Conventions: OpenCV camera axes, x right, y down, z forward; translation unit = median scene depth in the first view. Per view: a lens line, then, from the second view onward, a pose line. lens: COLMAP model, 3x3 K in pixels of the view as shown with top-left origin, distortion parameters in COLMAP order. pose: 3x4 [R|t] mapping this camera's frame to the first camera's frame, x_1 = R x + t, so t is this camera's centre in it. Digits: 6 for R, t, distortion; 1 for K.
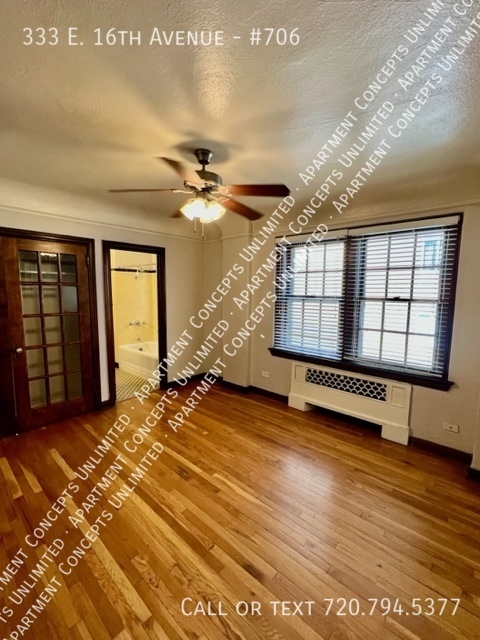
lens RADIAL K [[278.0, 0, 239.1], [0, 278.0, 319.3], [0, 0, 1]] dist [0.003510, 0.000947]
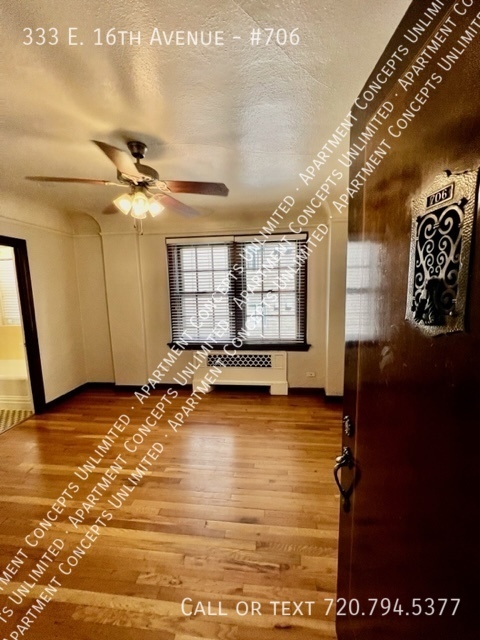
lens RADIAL K [[257.7, 0, 238.7], [0, 257.7, 320.1], [0, 0, 1]] dist [-0.000307, 0.001242]
pose [[0.822963, -0.100473, 0.559139, -0.289746], [0.091802, 0.994820, 0.043644, -0.001814], [-0.560628, 0.015412, 0.827924, 0.053675]]
